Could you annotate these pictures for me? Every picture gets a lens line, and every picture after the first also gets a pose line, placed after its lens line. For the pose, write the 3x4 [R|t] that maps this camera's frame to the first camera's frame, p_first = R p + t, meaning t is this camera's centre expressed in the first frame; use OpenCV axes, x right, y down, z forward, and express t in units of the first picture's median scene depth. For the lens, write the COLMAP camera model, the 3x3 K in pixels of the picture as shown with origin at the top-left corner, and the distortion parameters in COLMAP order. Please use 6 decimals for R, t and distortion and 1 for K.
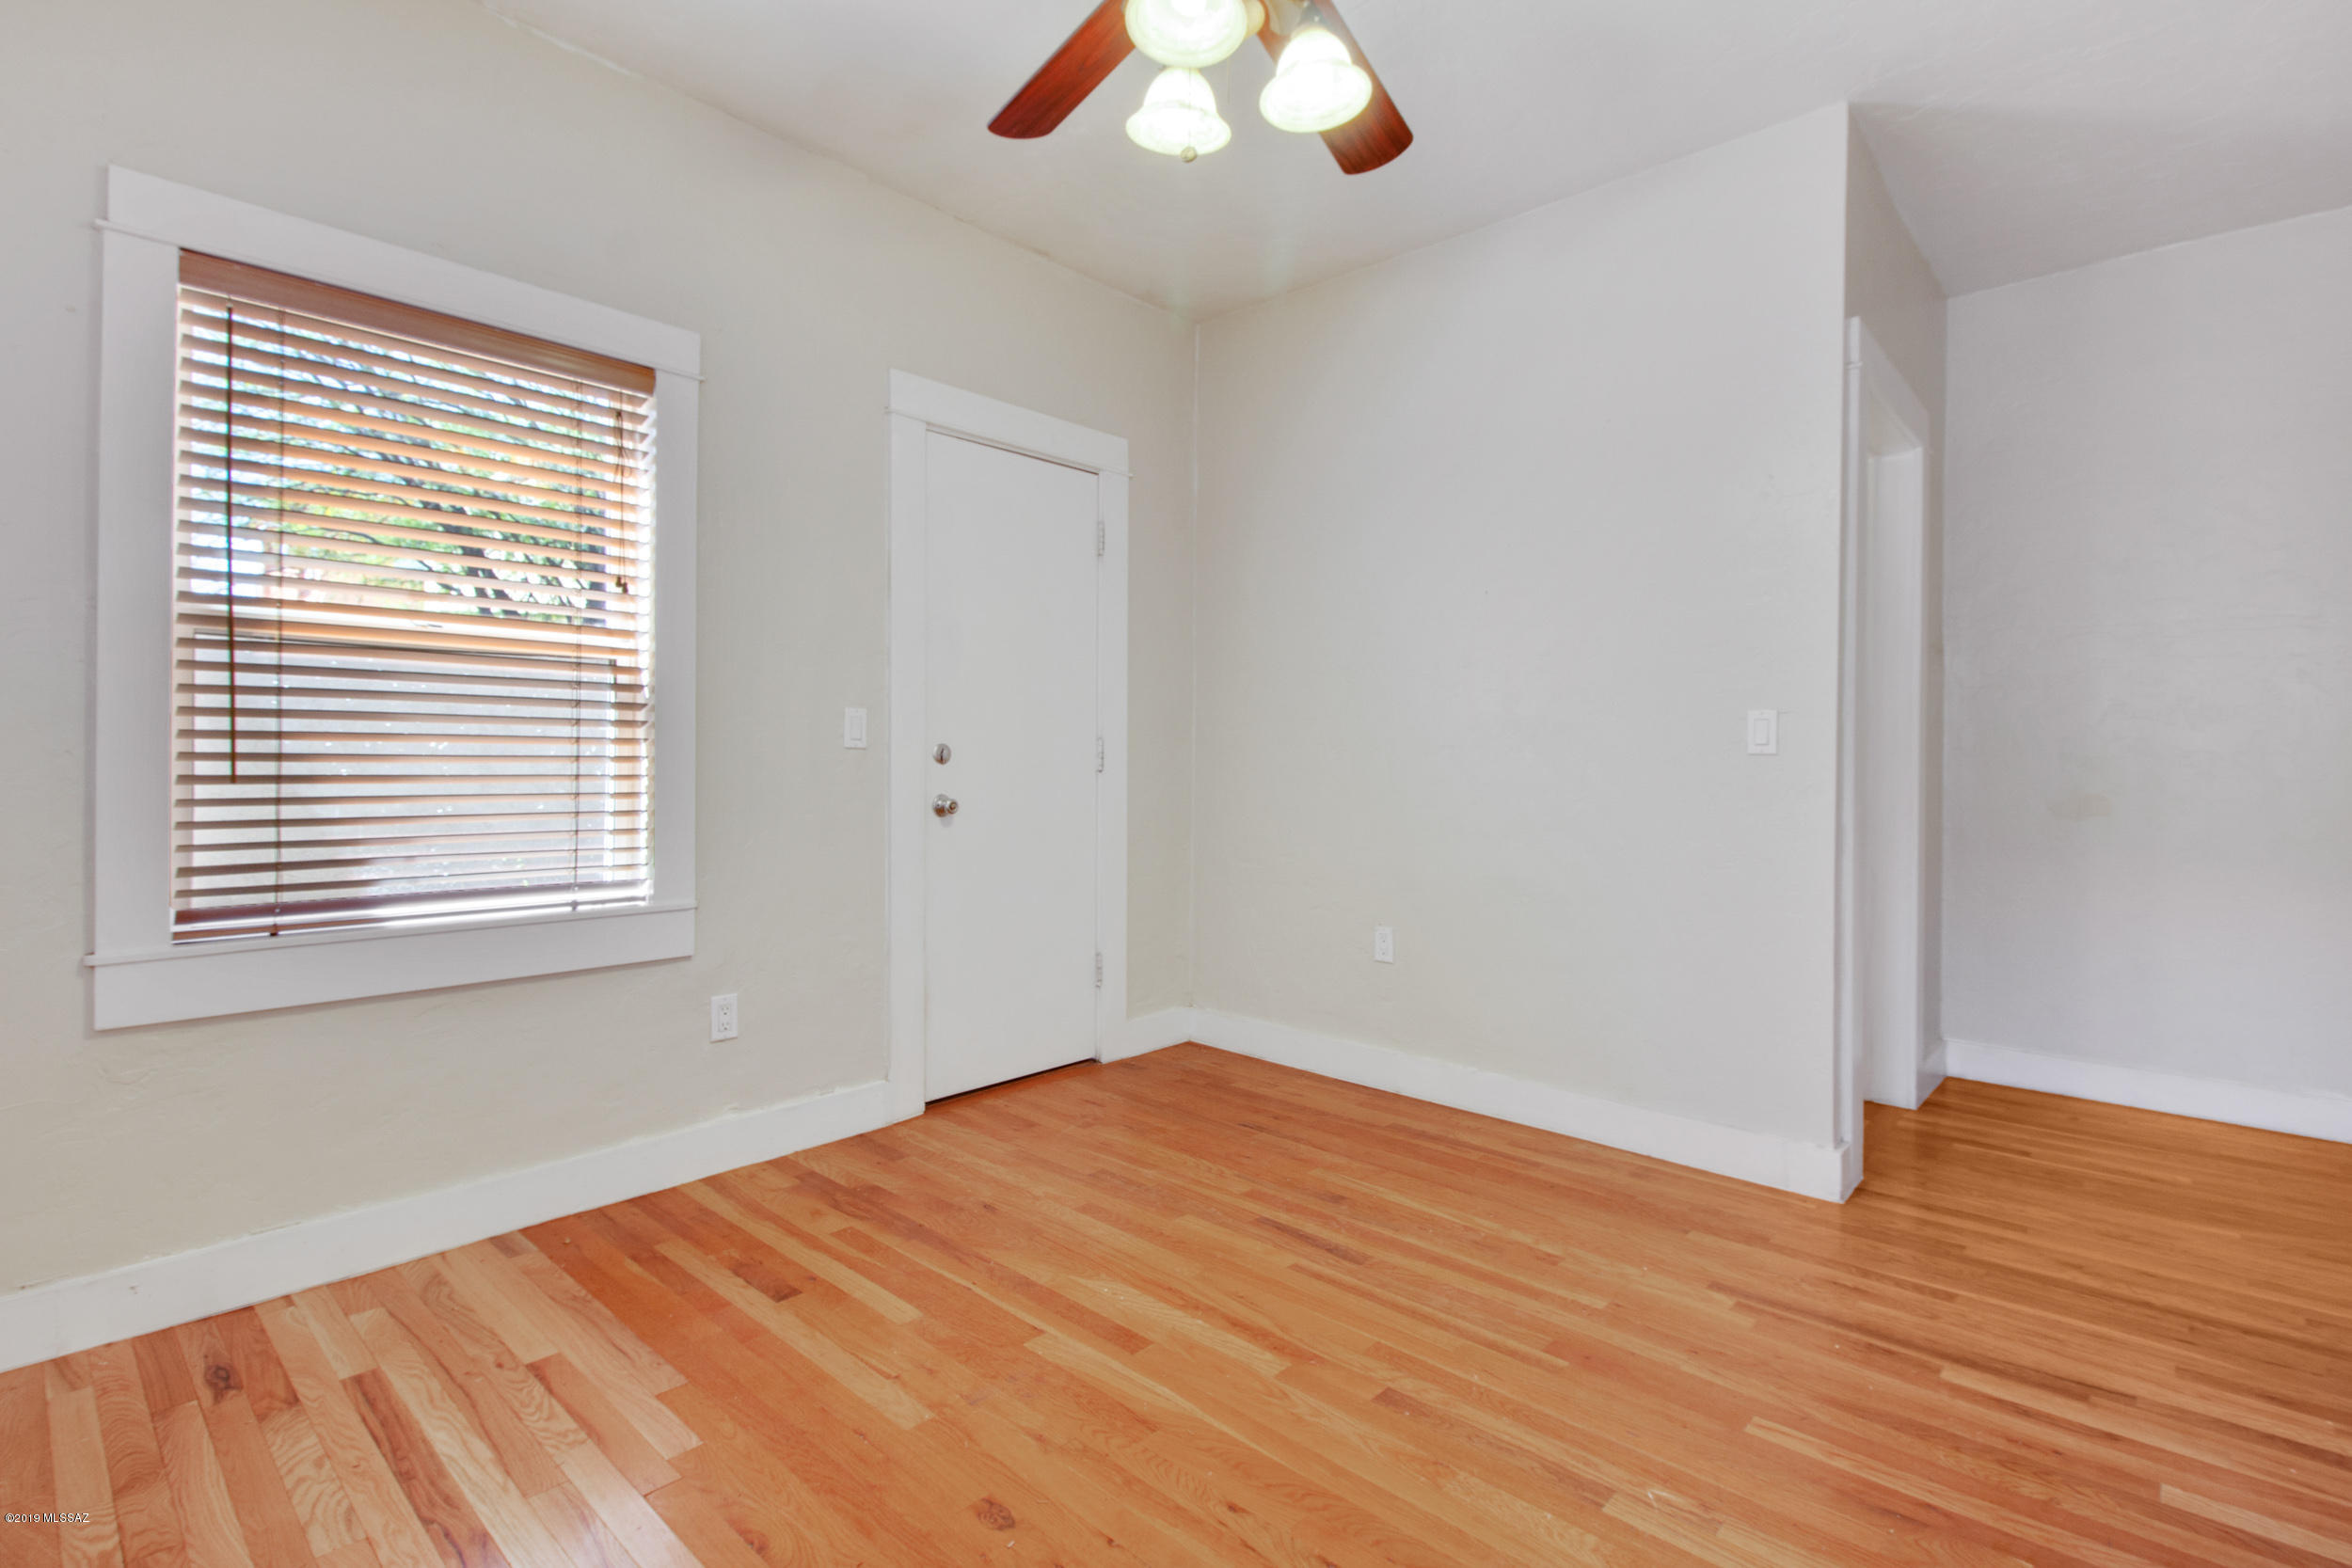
lens RADIAL K [[1112.7, 0, 1176.0], [0, 1112.7, 784.0], [0, 0, 1]] dist [0.001044, -0.000716]
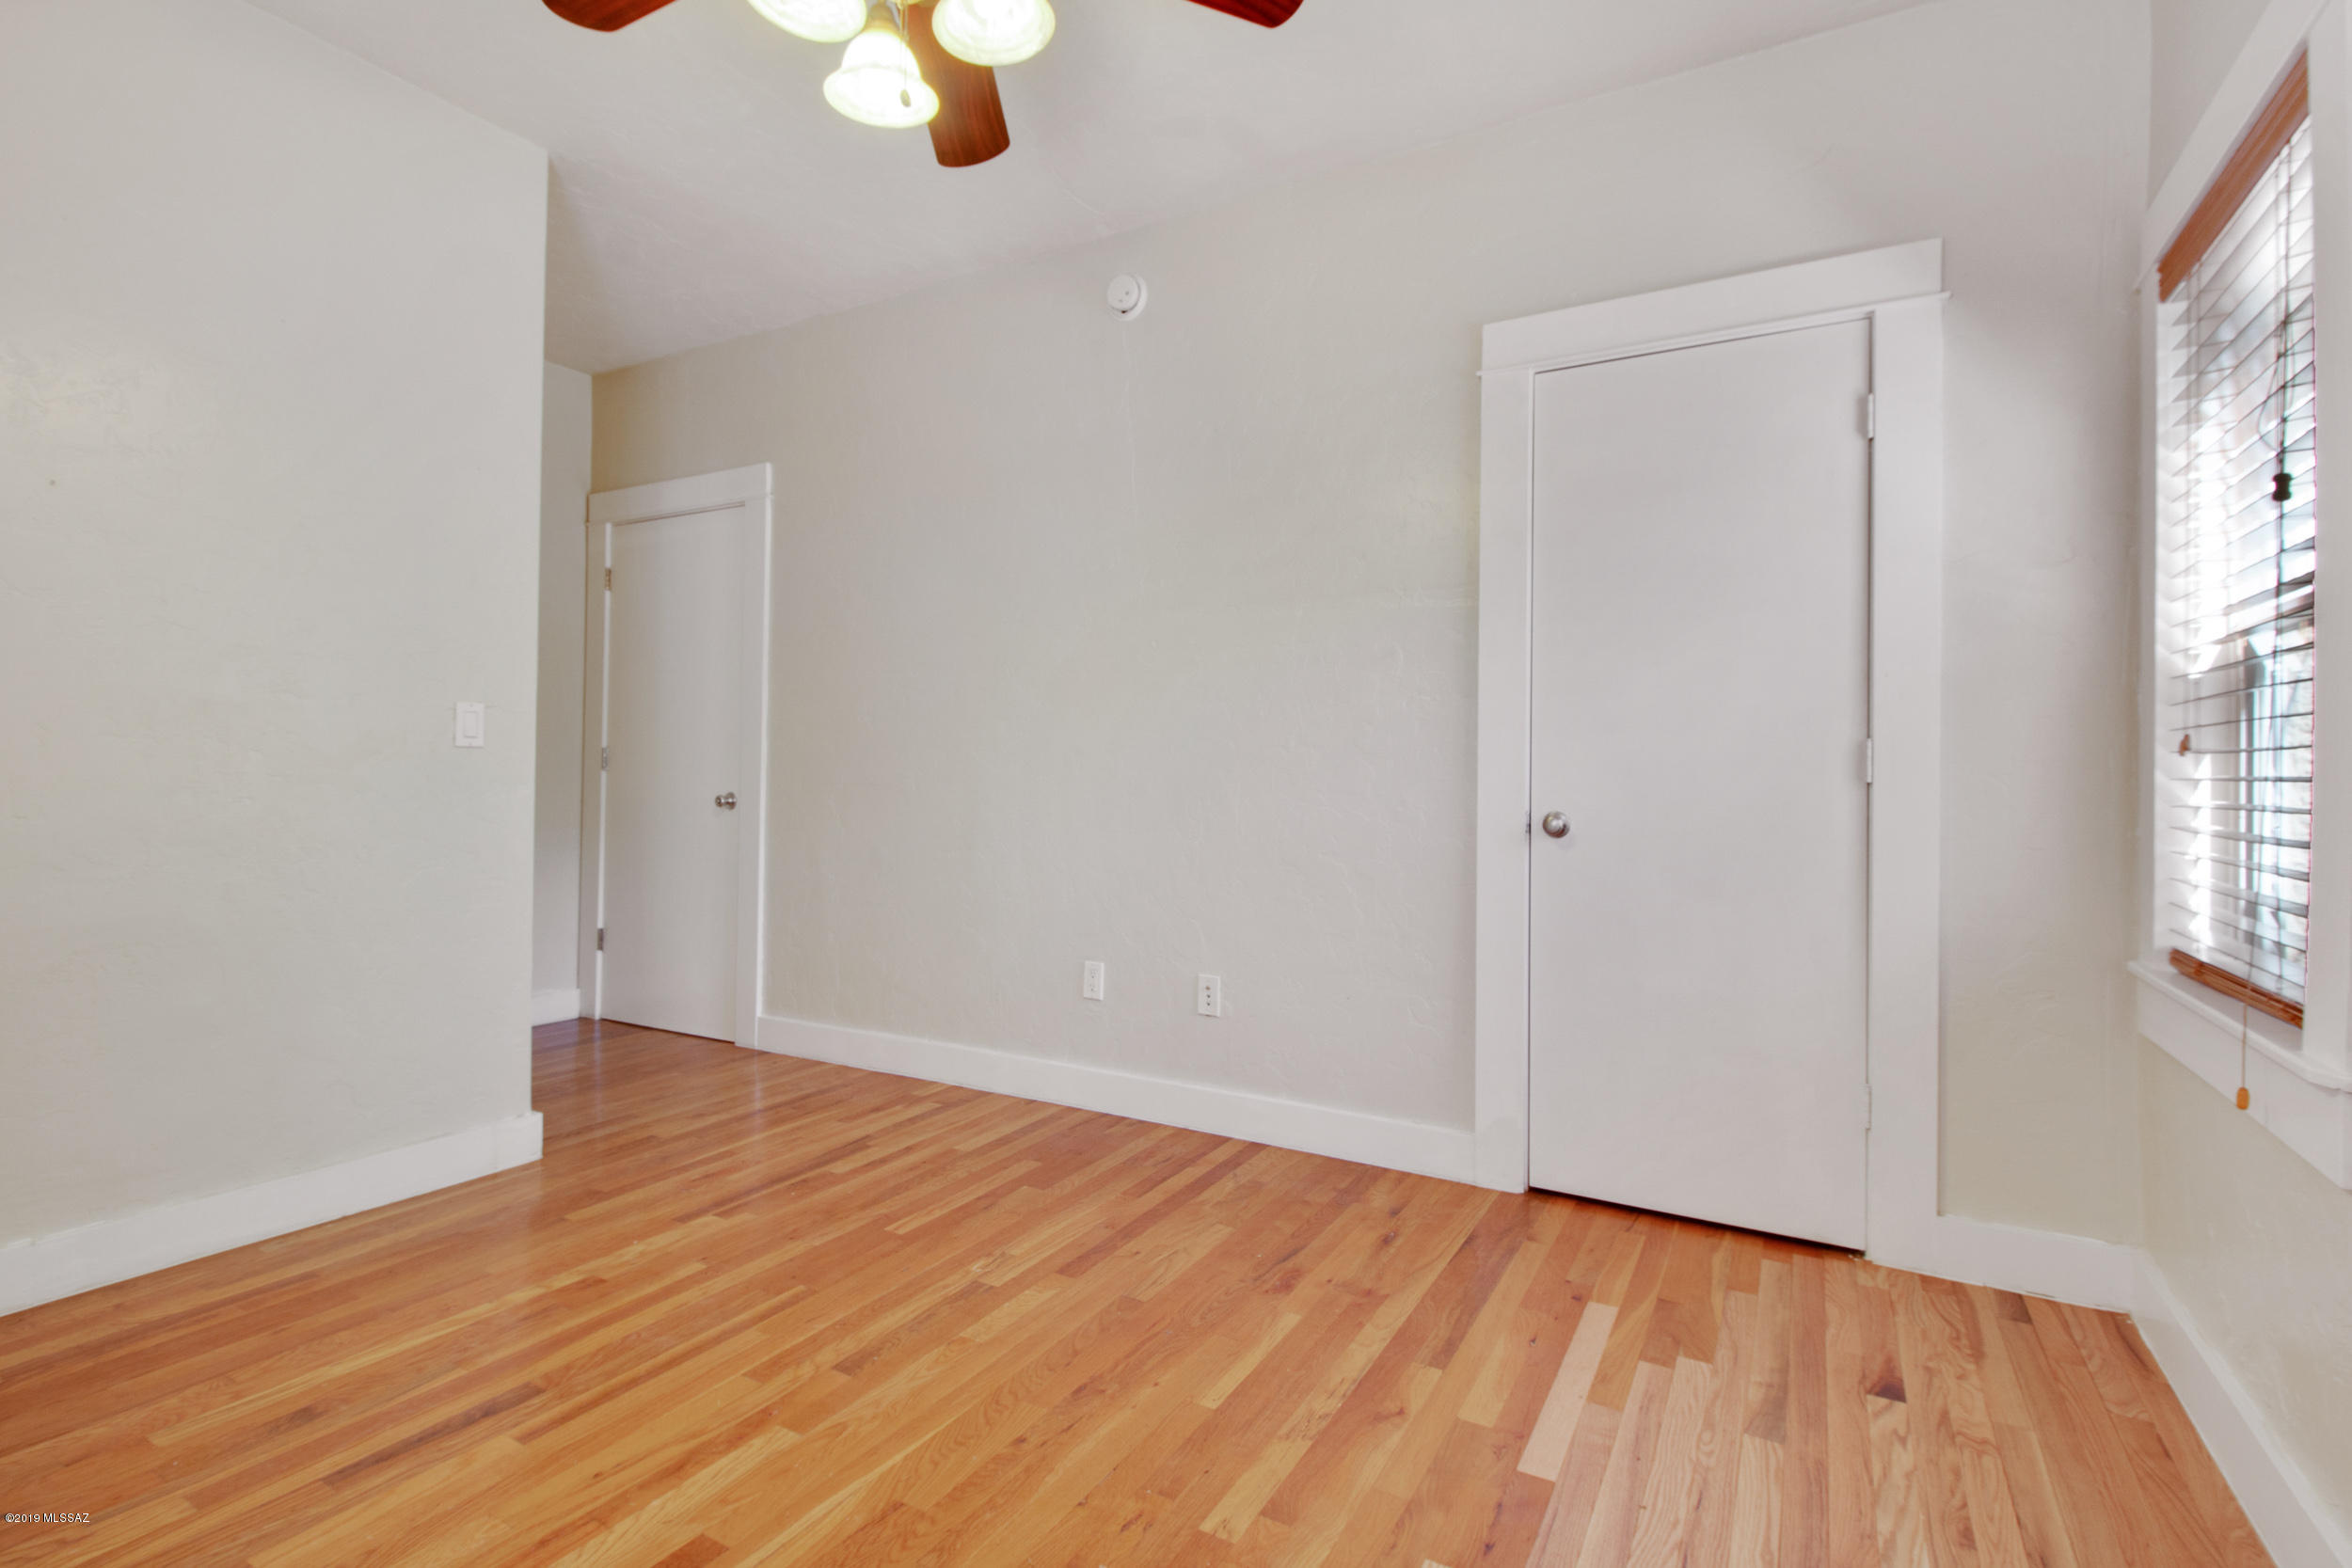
lens RADIAL K [[1112.7, 0, 1176.0], [0, 1112.7, 784.0], [0, 0, 1]] dist [0.001044, -0.000716]
pose [[-0.237795, -0.019261, 0.971124, -0.731056], [0.006534, 0.999749, 0.021428, -0.013680], [-0.971293, 0.011441, -0.237609, 0.778787]]
